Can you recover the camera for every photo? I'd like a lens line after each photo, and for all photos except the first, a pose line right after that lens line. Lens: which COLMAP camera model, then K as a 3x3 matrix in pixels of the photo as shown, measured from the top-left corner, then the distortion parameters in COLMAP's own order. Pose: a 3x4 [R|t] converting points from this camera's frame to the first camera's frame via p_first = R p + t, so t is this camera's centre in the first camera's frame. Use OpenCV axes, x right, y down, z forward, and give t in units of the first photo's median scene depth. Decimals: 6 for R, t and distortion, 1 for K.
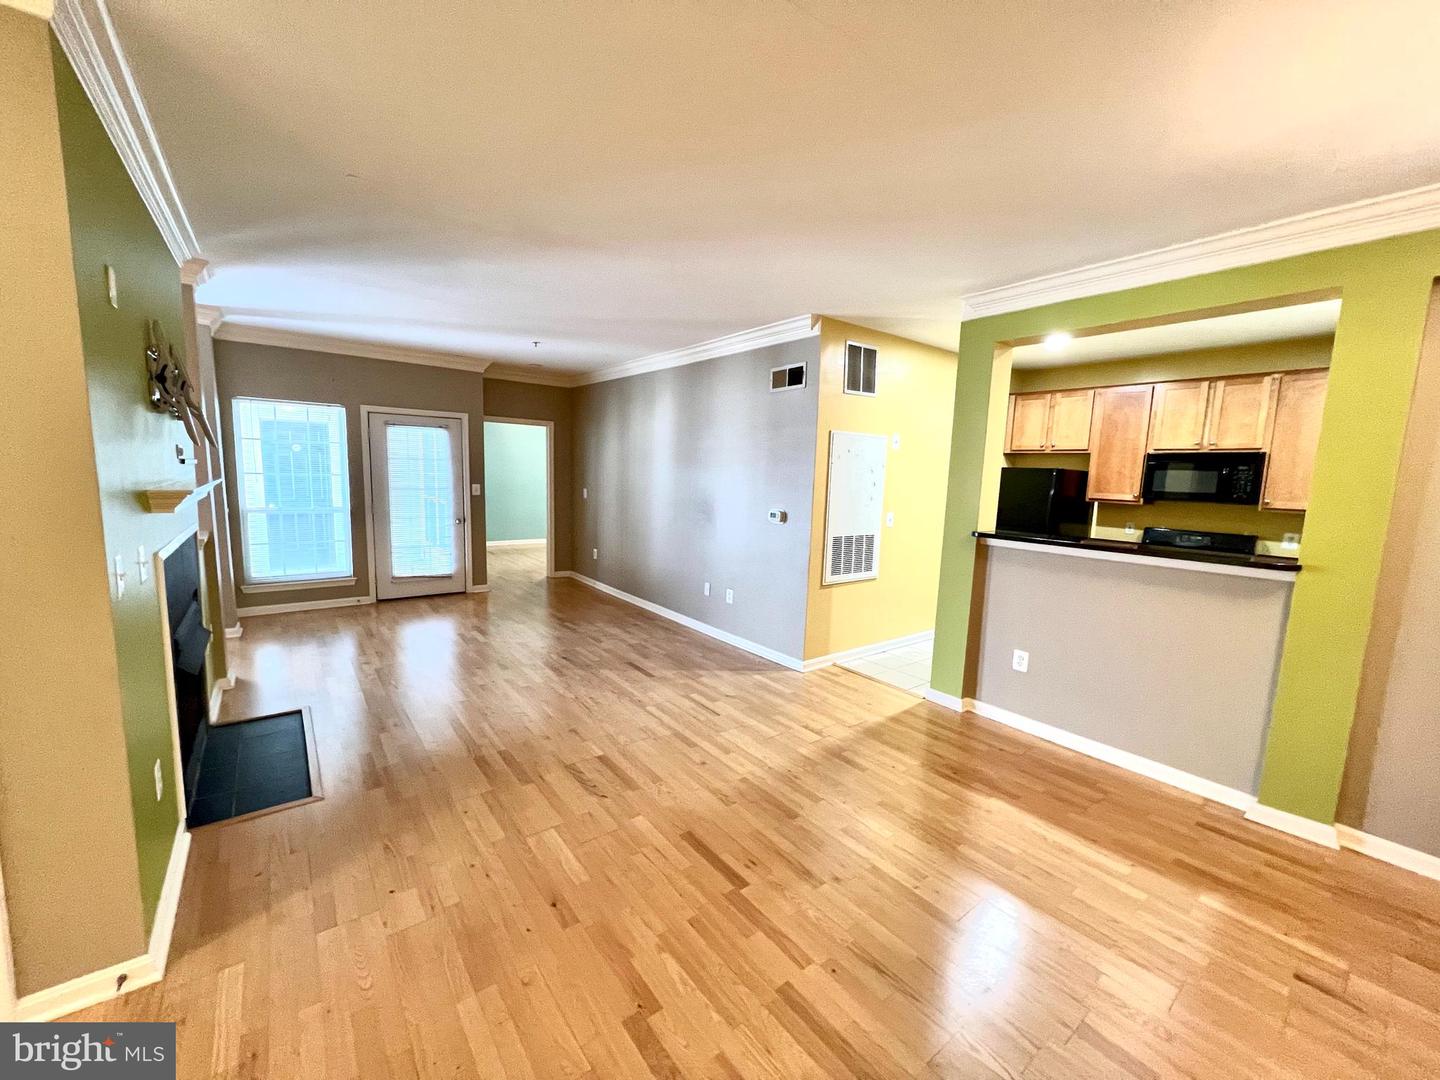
lens RADIAL K [[573.1, 0, 725.8], [0, 573.1, 548.0], [0, 0, 1]] dist [0.000149, 0.000726]
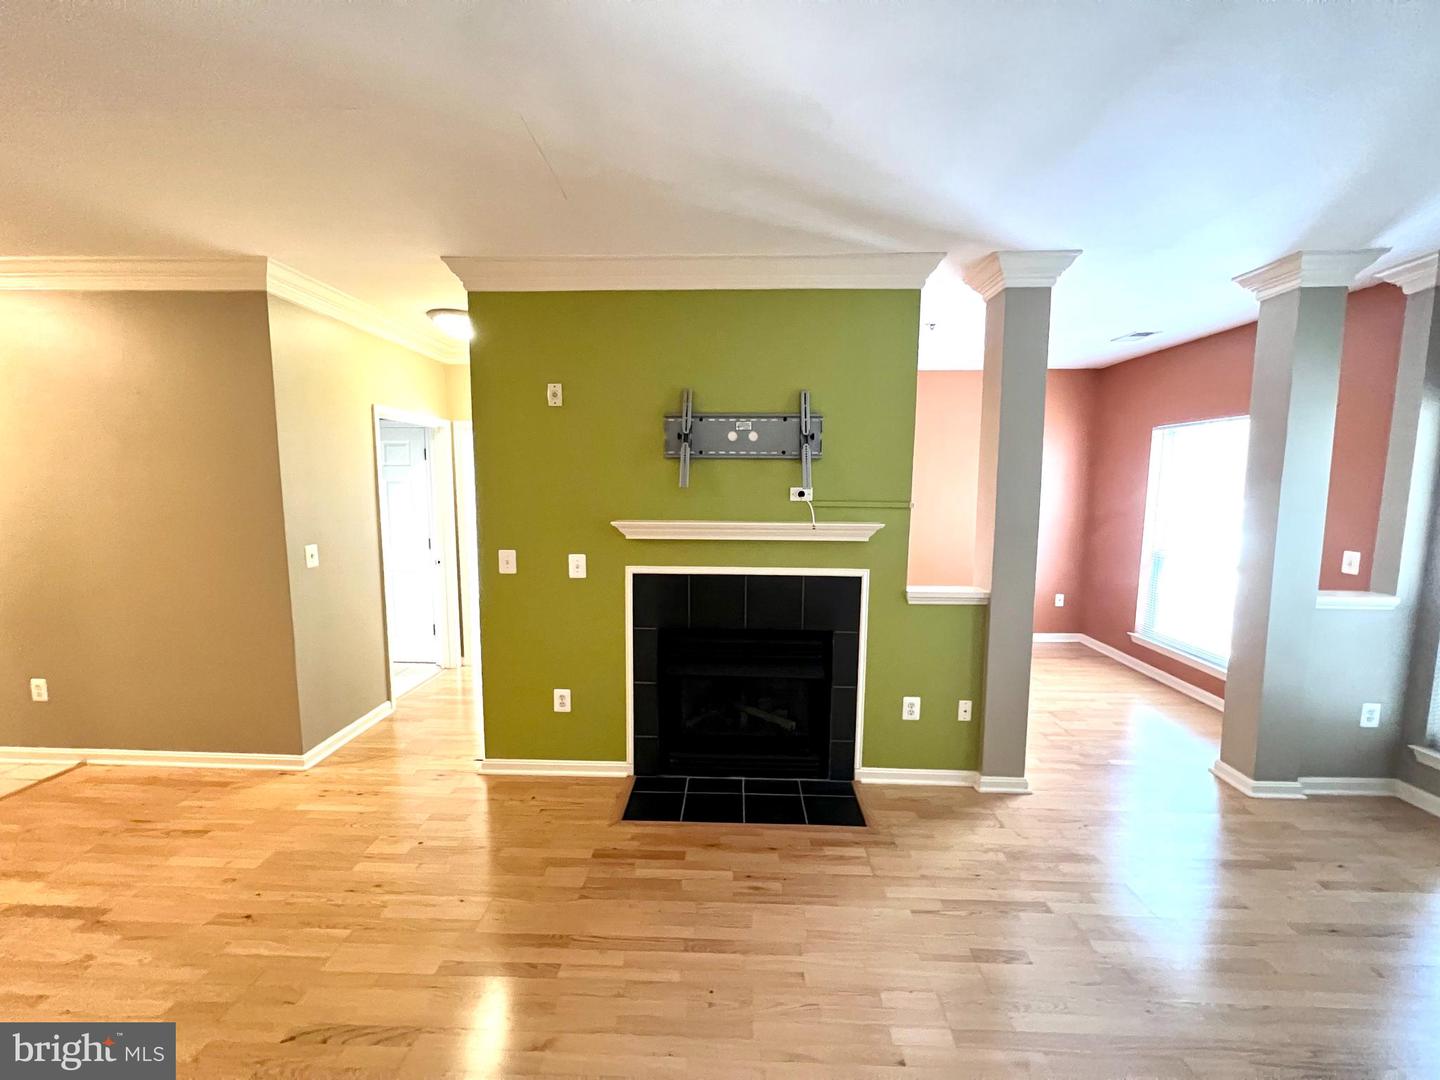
lens RADIAL K [[573.1, 0, 719.8], [0, 573.1, 541.2], [0, 0, 1]] dist [0.000149, 0.000726]
pose [[-0.646057, 0.039526, -0.762265, -0.046450], [-0.129083, 0.978616, 0.160149, -0.173075], [0.752295, 0.201861, -0.627139, 1.164369]]
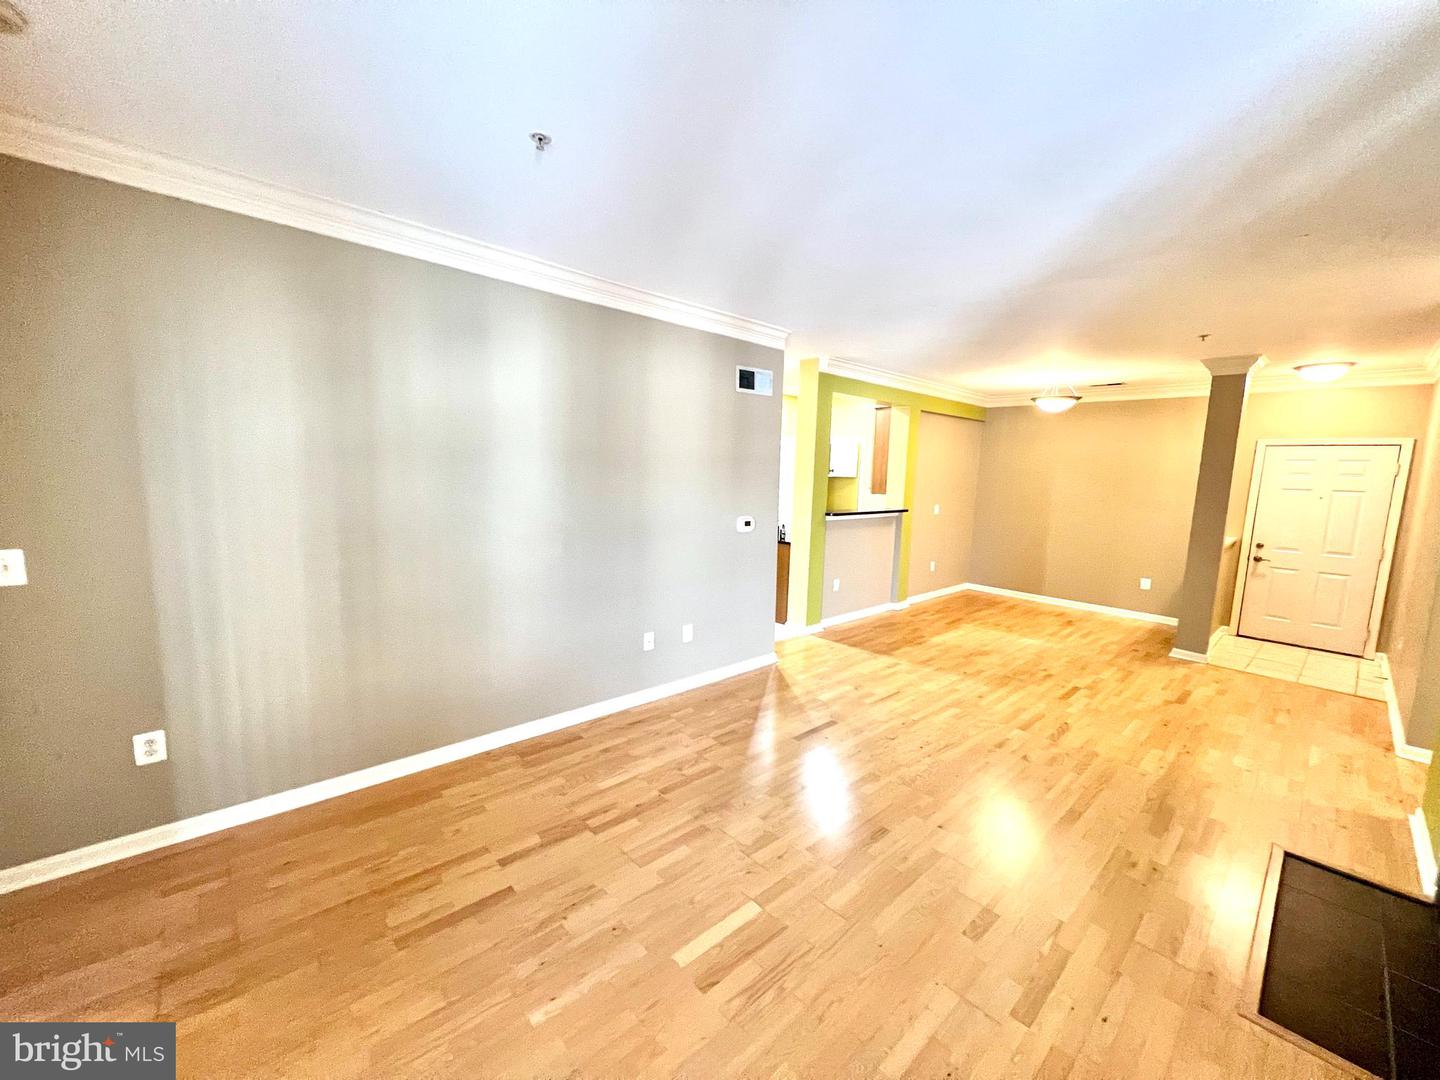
lens RADIAL K [[573.1, 0, 727.6], [0, 573.1, 545.7], [0, 0, 1]] dist [0.000149, 0.000726]
pose [[-0.083860, -0.168853, 0.982067, -1.048456], [0.098280, 0.979332, 0.176775, -0.235923], [-0.991619, 0.111342, -0.065532, 1.345864]]
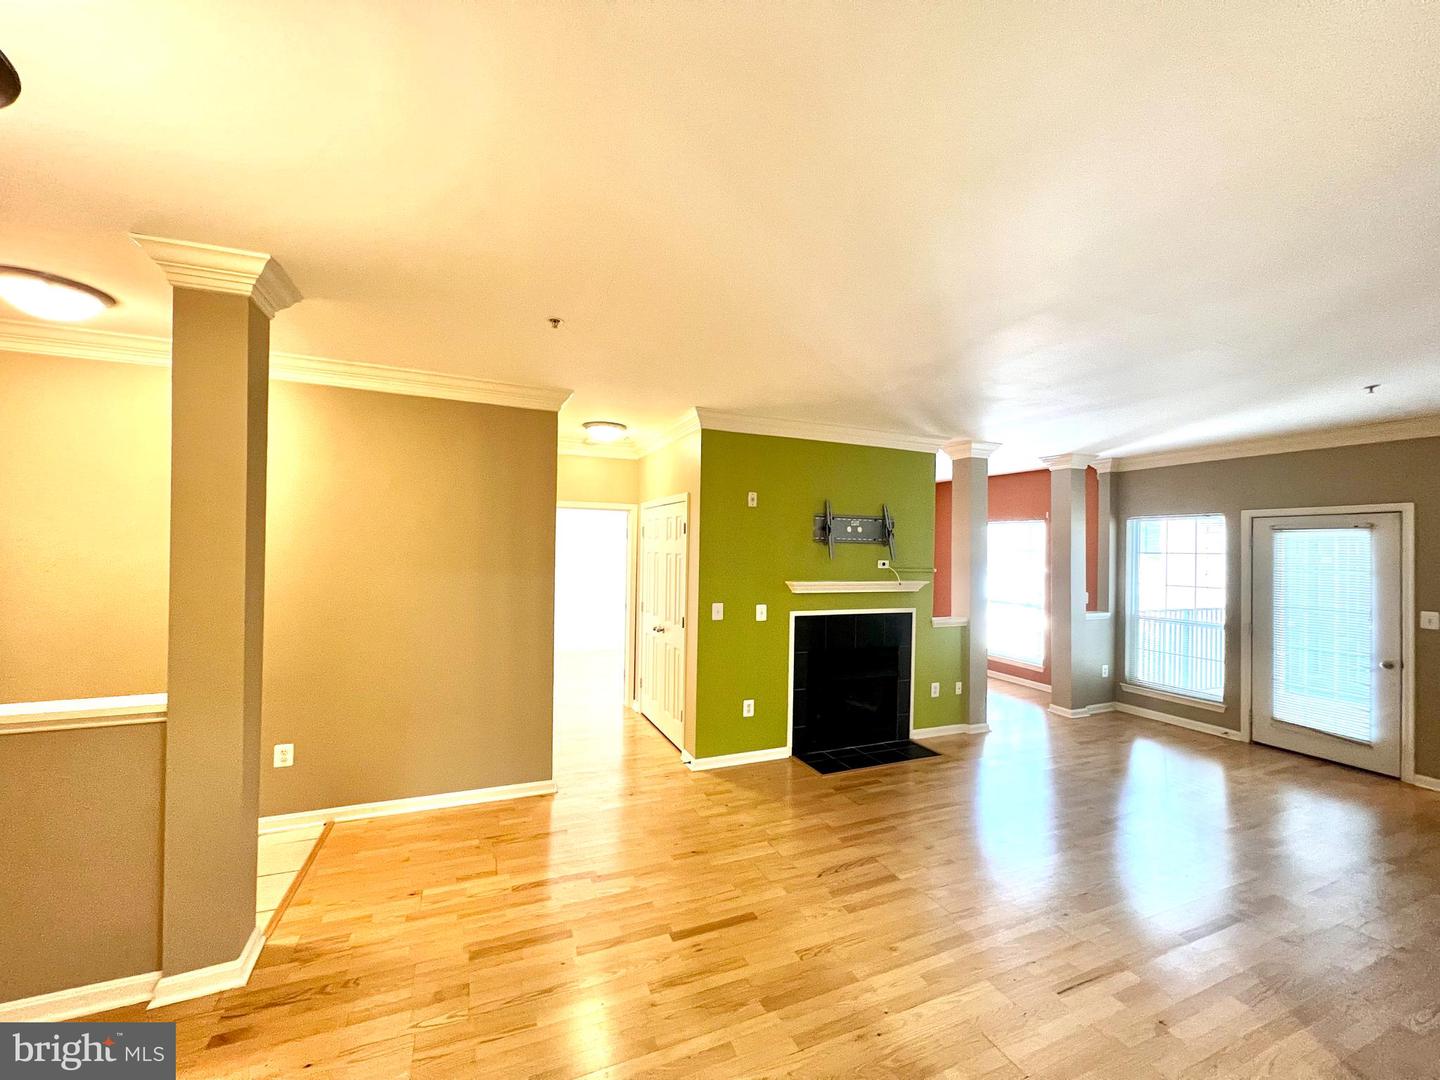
lens RADIAL K [[573.1, 0, 720.7], [0, 573.1, 540.9], [0, 0, 1]] dist [0.000149, 0.000726]
pose [[-0.259658, -0.051966, -0.964302, 0.651560], [-0.155347, 0.987794, -0.011402, -0.105475], [0.953124, 0.146841, -0.264561, 0.729935]]
